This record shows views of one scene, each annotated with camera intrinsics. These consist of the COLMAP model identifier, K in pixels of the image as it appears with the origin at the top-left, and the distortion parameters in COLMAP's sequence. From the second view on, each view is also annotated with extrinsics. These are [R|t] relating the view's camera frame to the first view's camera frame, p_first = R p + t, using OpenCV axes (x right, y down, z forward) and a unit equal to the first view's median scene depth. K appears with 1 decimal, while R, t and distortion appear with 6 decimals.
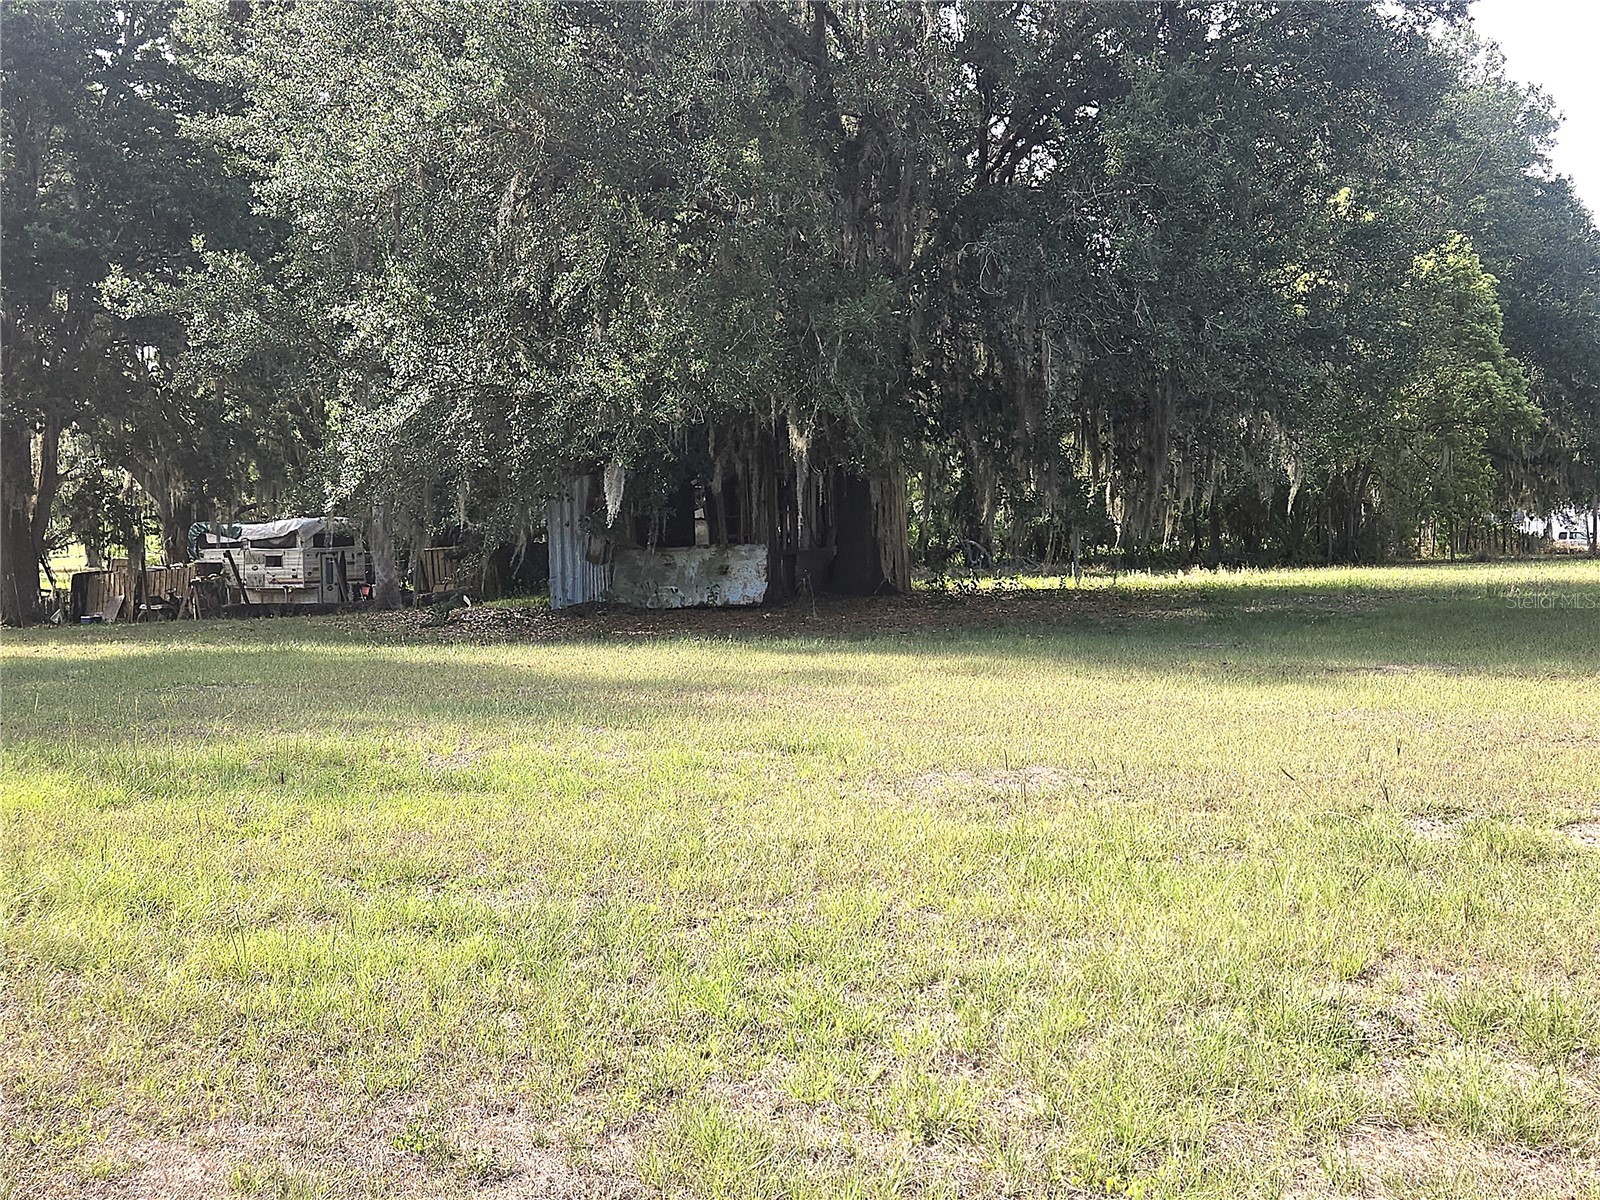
lens RADIAL K [[1856.0, 0, 800.0], [0, 1856.0, 600.0], [0, 0, 1]] dist [0.087920, -0.026768]
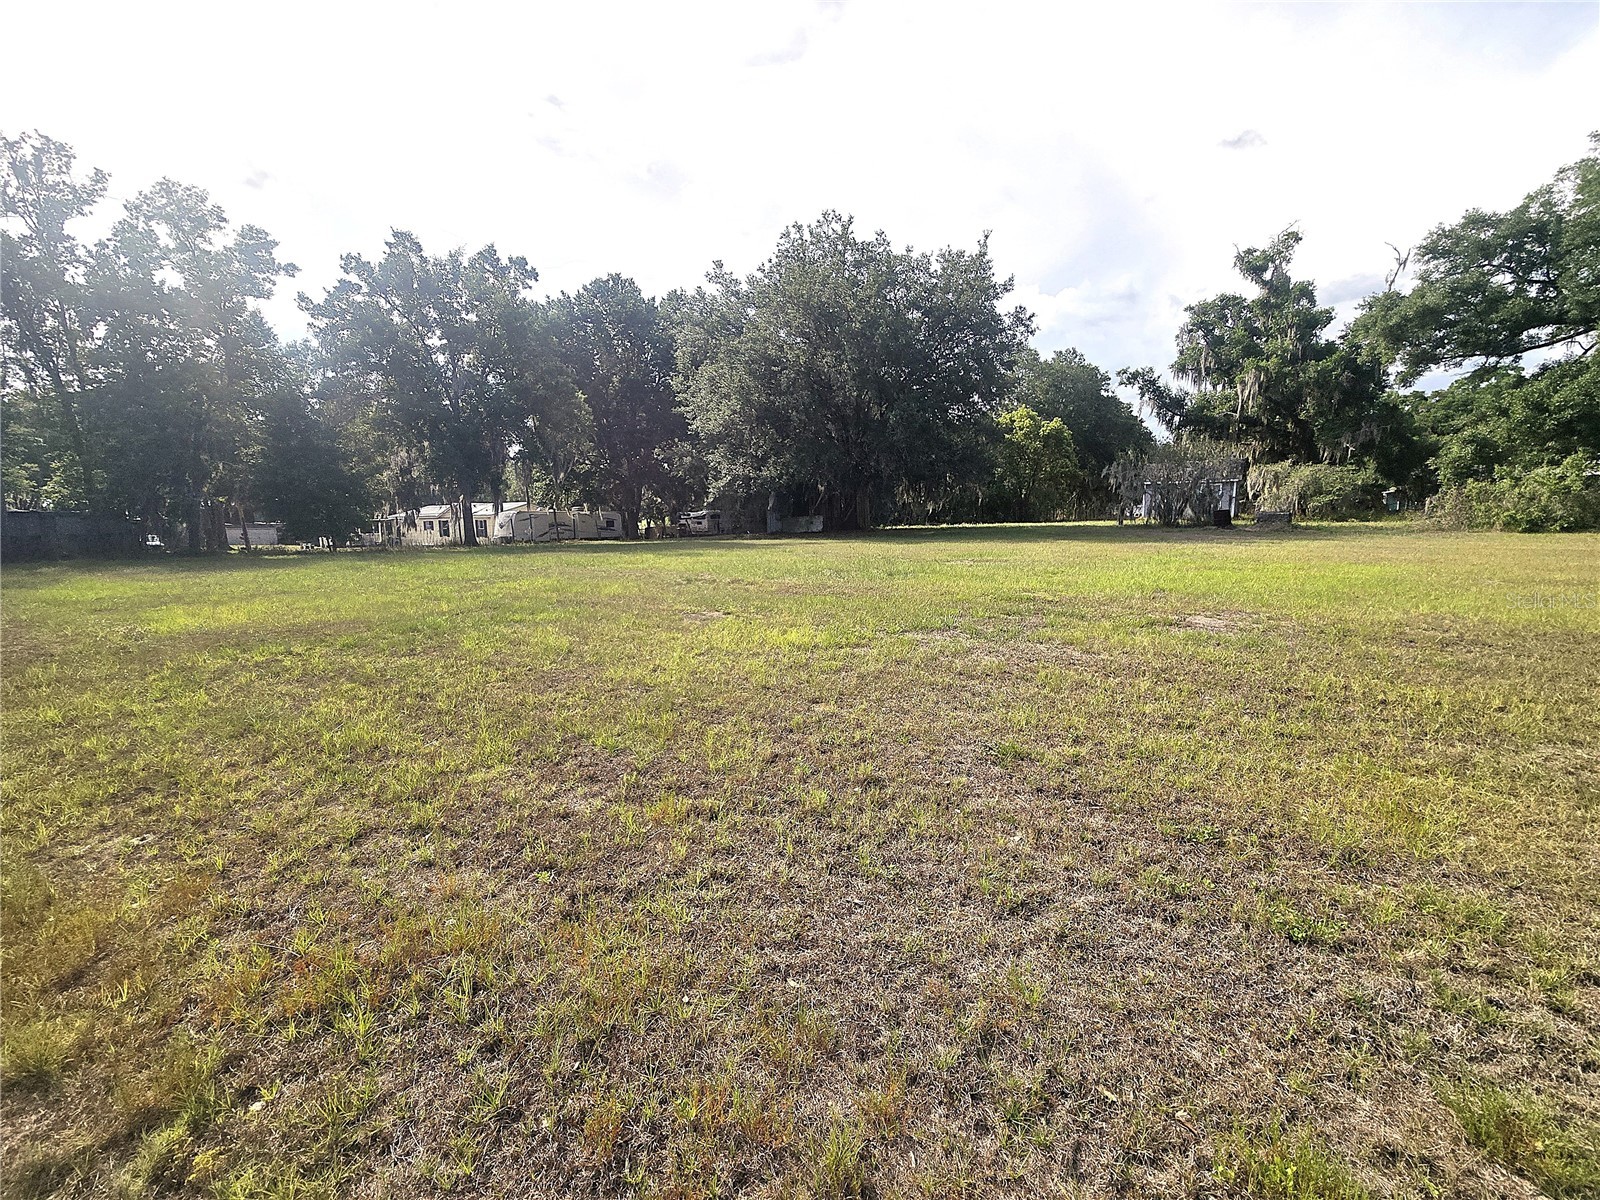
lens RADIAL K [[650.2, 0, 792.4], [0, 650.2, 630.2], [0, 0, 1]] dist [-0.002716, -0.000845]
pose [[0.989804, 0.019499, -0.141094, 0.109963], [-0.000472, 0.991029, 0.133647, 0.024339], [0.142435, -0.132217, 0.980934, -0.327274]]
